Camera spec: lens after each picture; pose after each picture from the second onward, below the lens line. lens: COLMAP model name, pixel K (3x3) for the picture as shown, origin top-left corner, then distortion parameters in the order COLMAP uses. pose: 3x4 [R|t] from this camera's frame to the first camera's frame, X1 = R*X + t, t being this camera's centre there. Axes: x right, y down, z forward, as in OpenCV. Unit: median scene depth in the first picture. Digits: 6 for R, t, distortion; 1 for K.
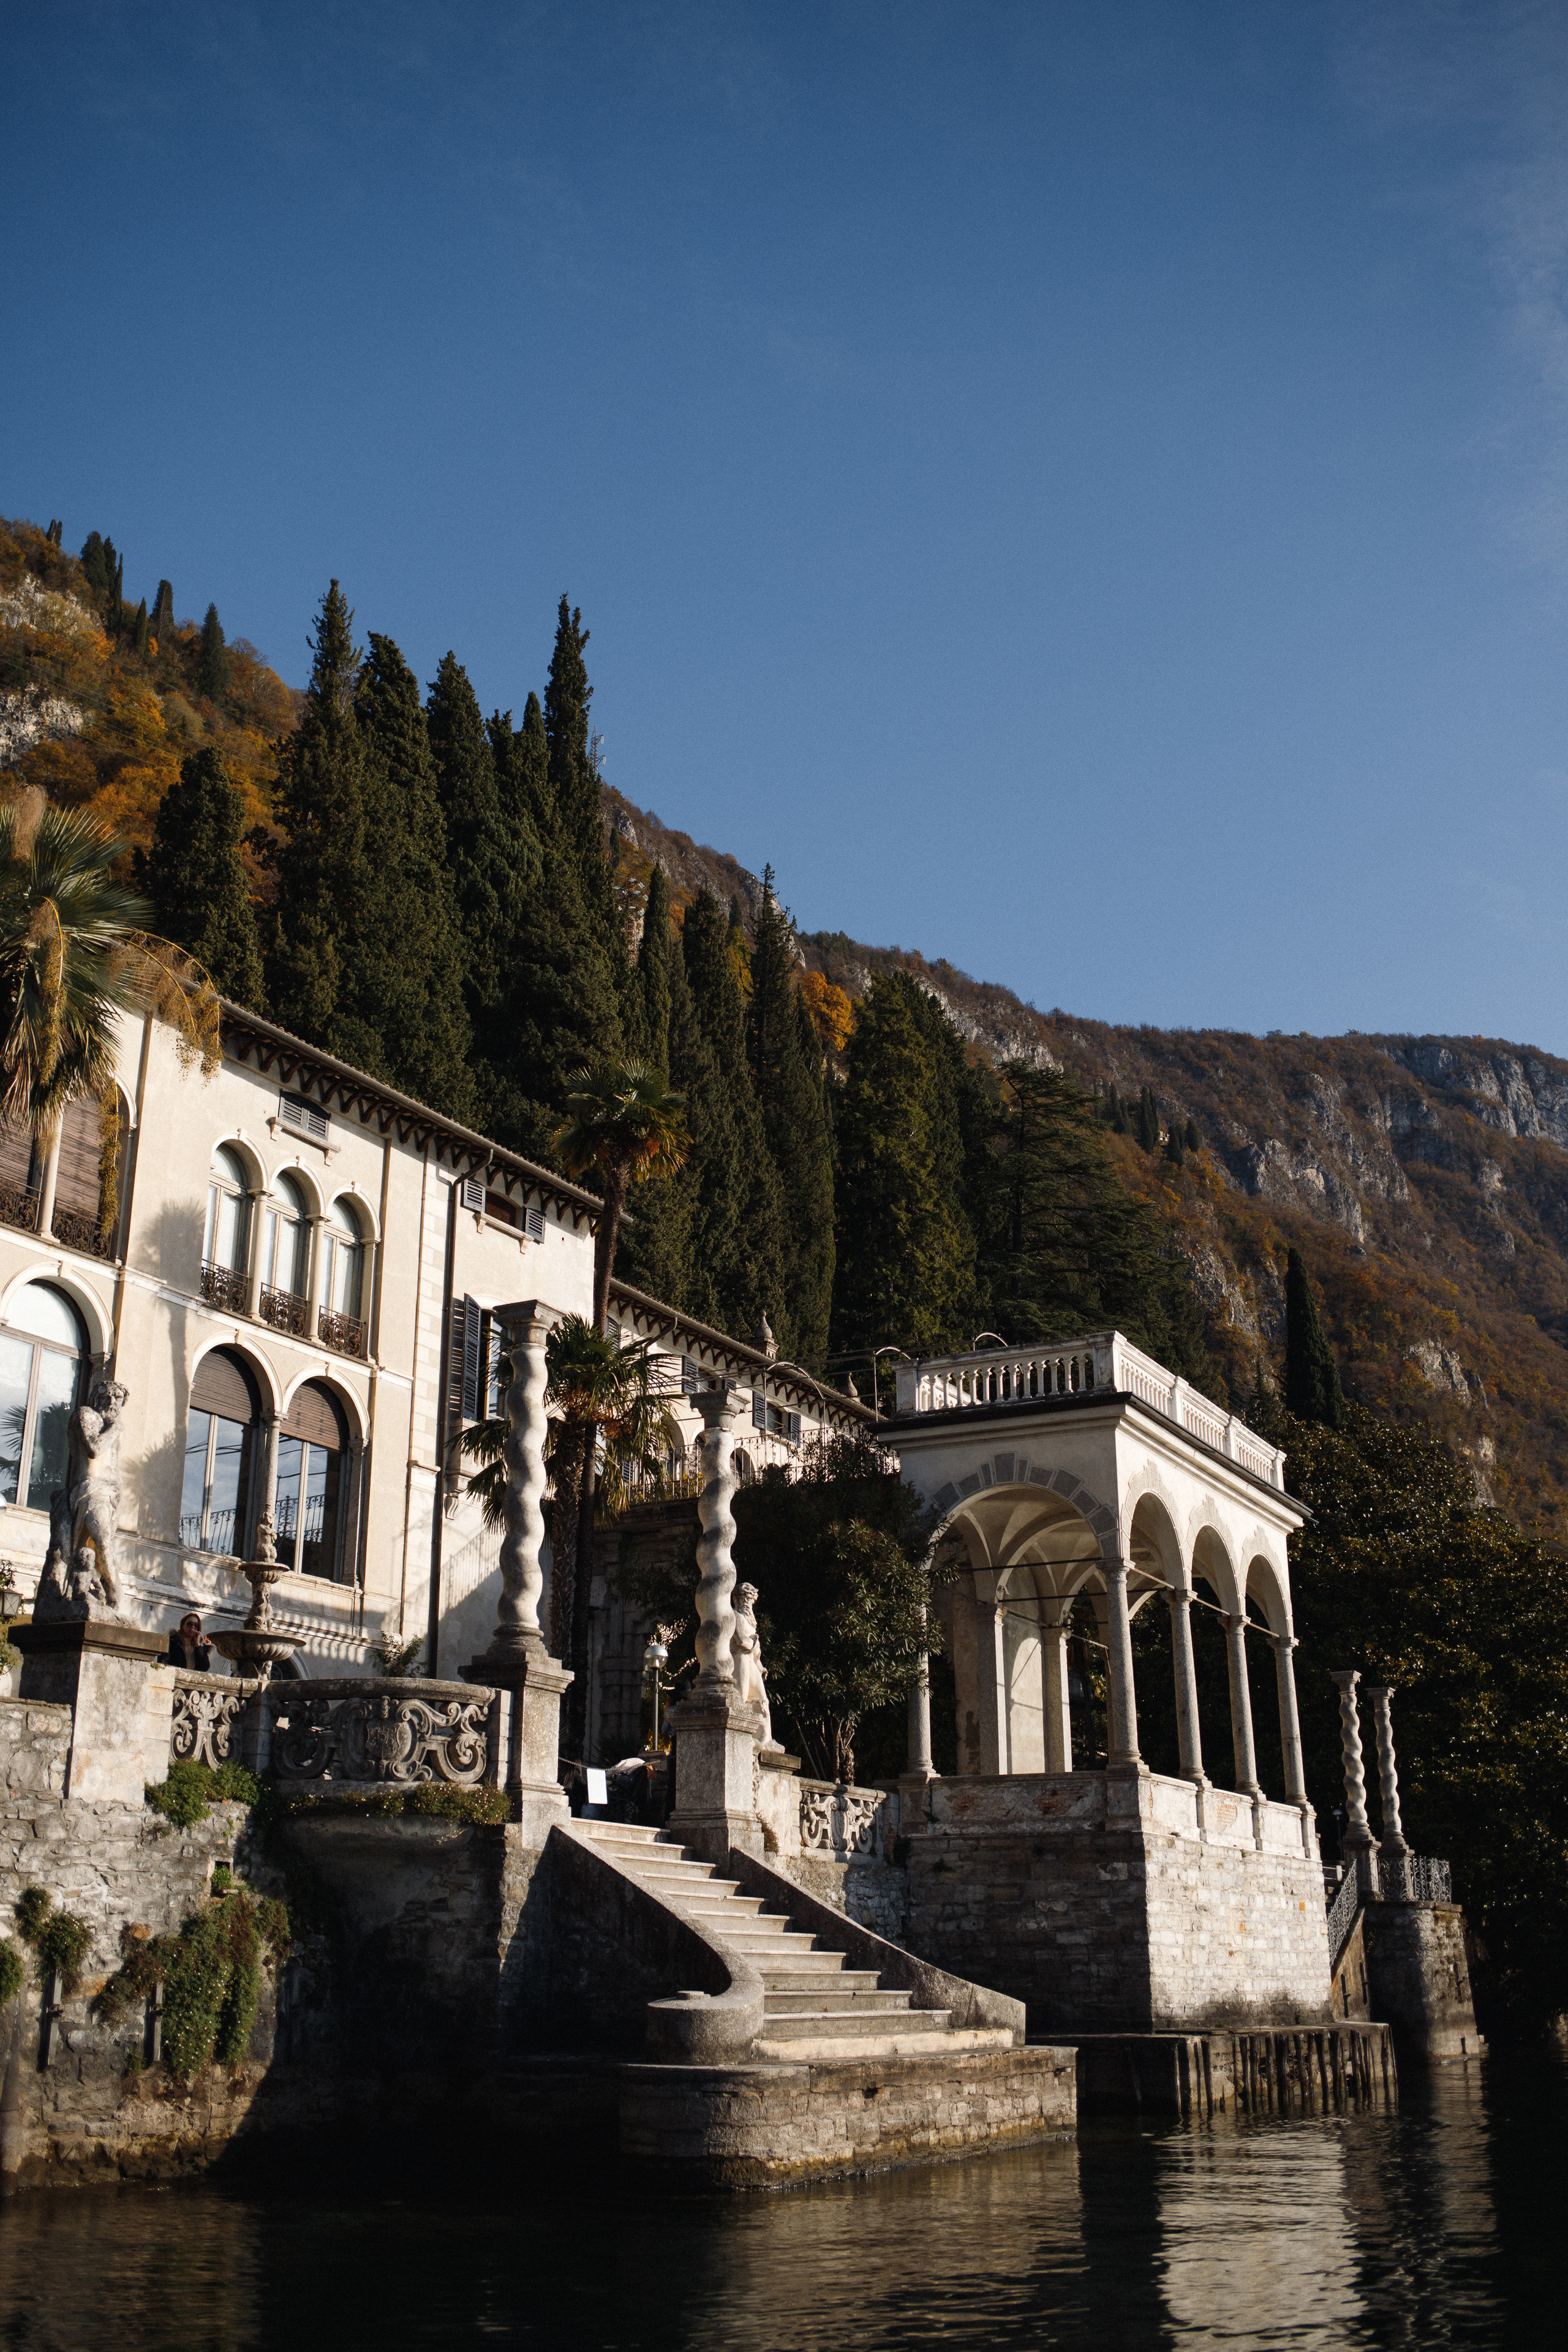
lens RADIAL K [[2296.4, 0, 784.0], [0, 2296.4, 1176.0], [0, 0, 1]] dist [0.000037, 0.001204]
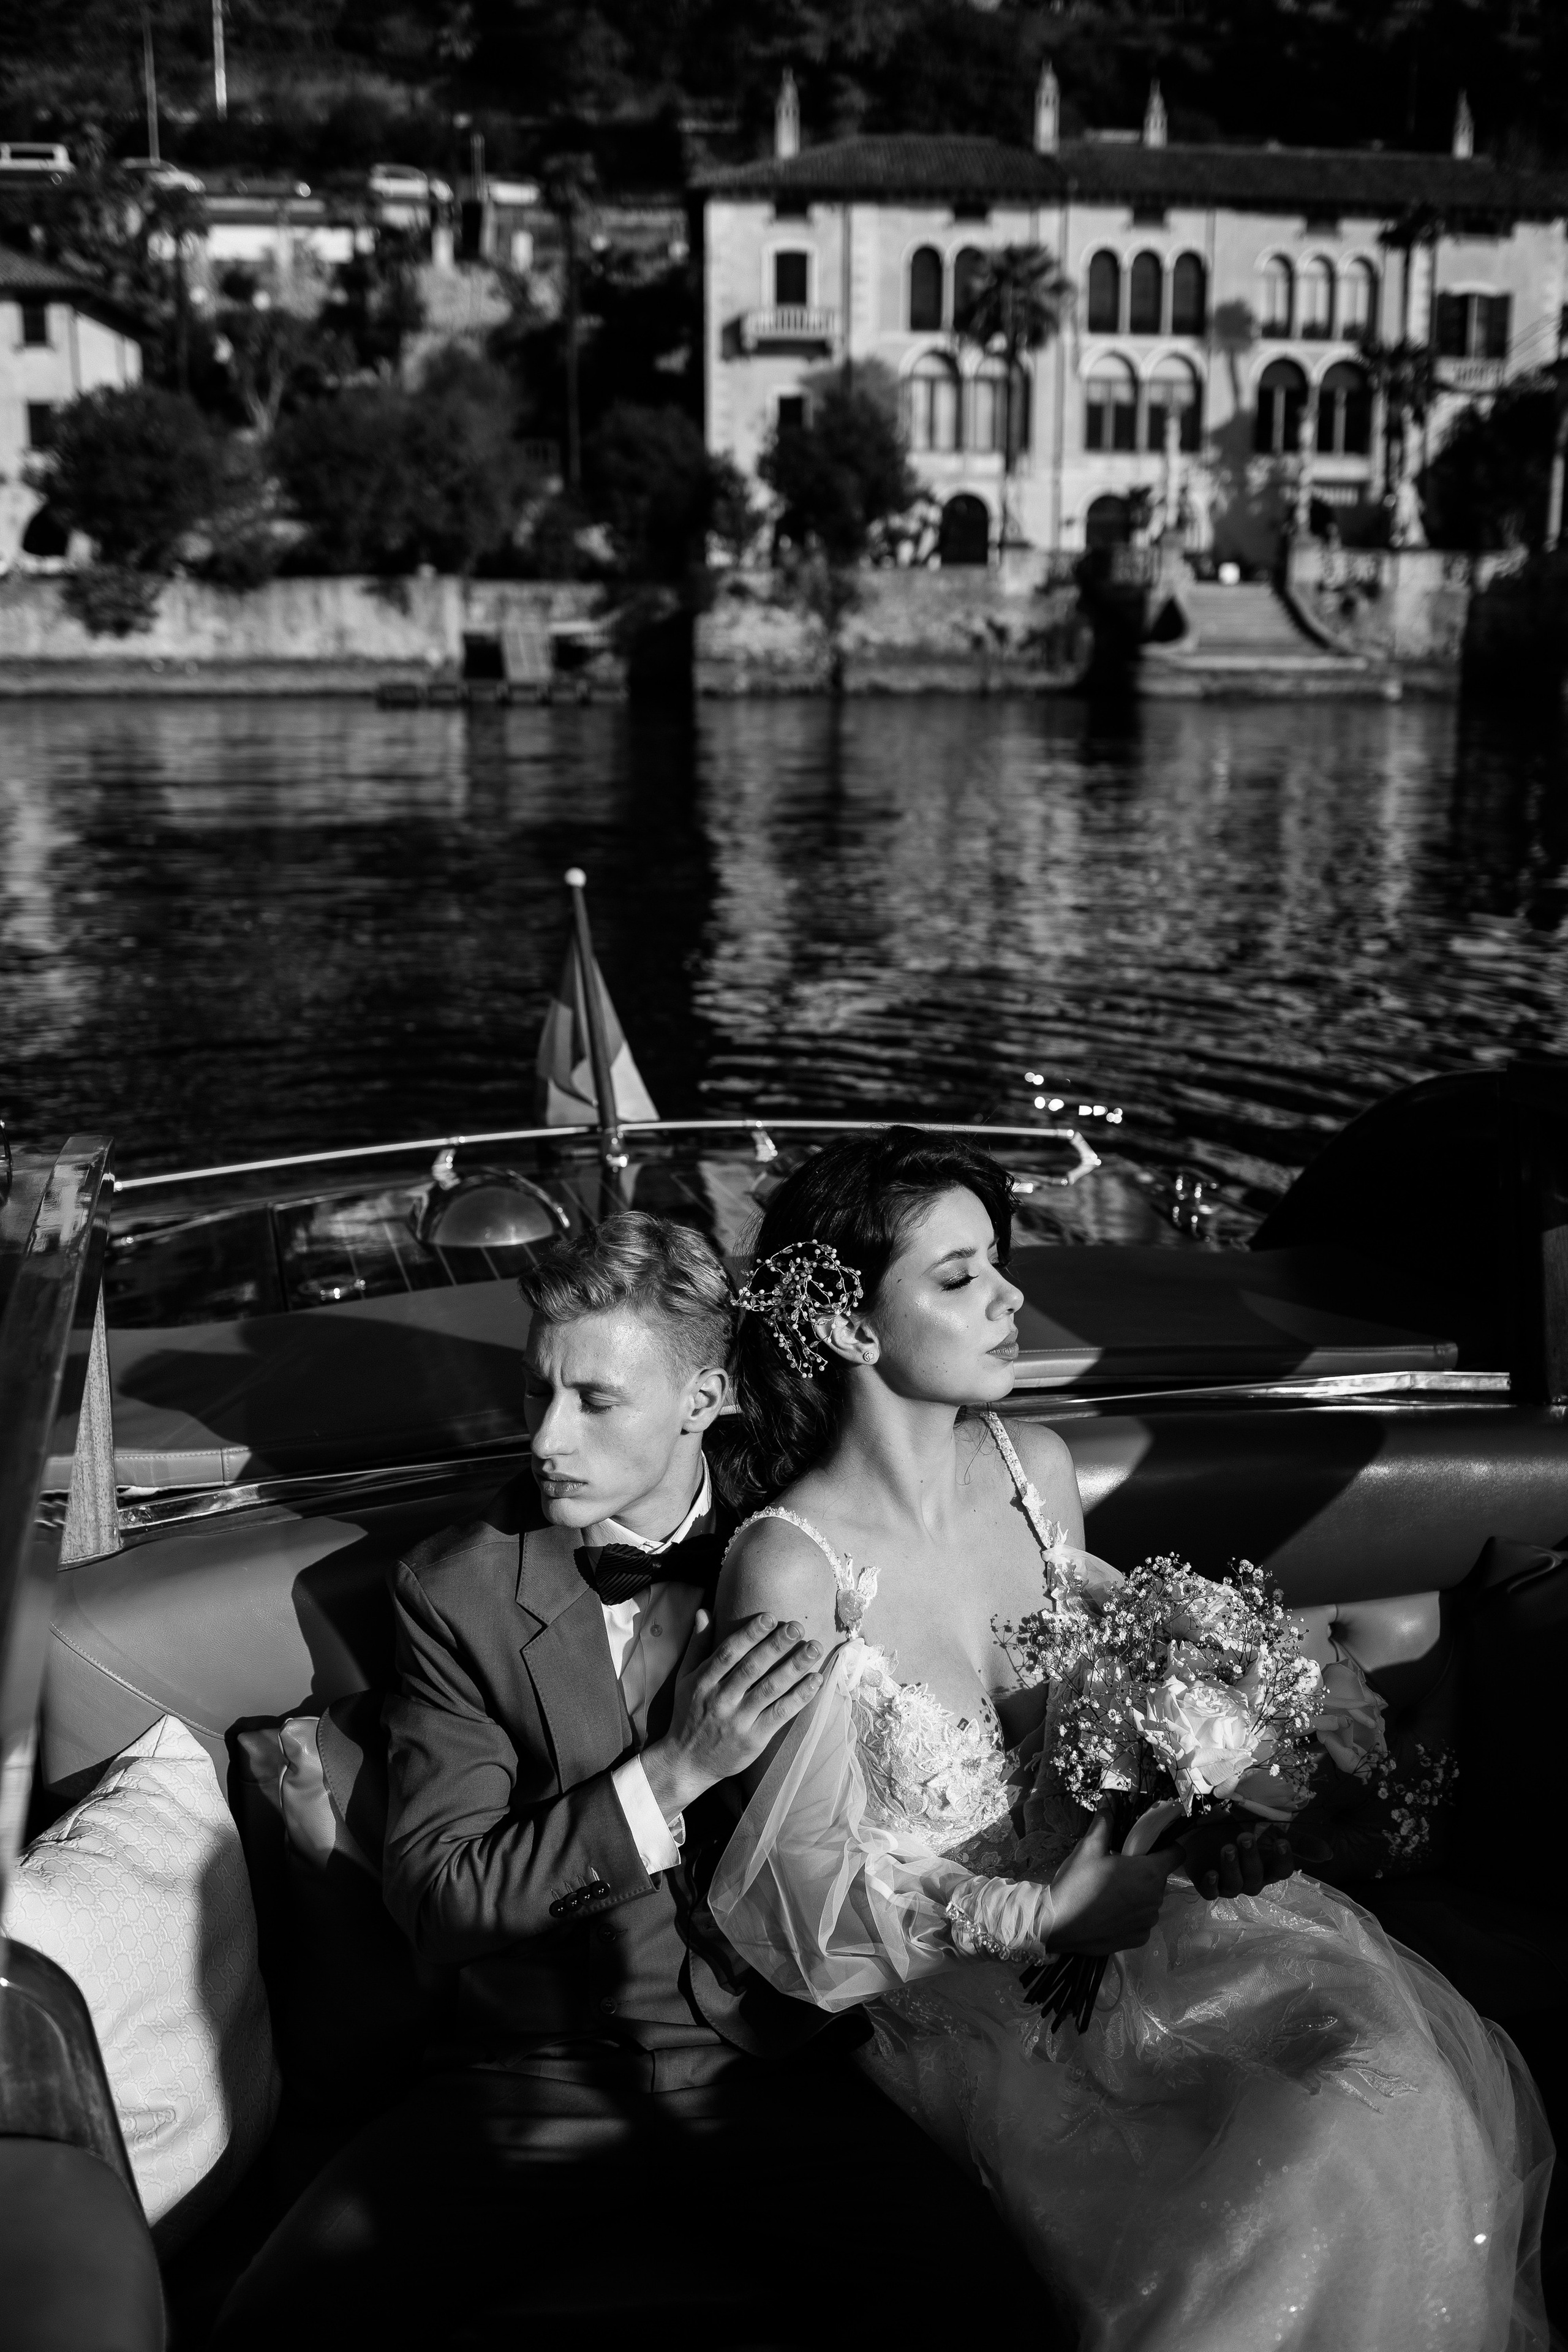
lens RADIAL K [[2296.4, 0, 784.0], [0, 2296.4, 1176.0], [0, 0, 1]] dist [0.000037, 0.001204]
pose [[0.596915, 0.183754, -0.780978, 0.454445], [0.268928, 0.871280, 0.410548, -0.092967], [0.755891, -0.455089, 0.470663, -0.253680]]
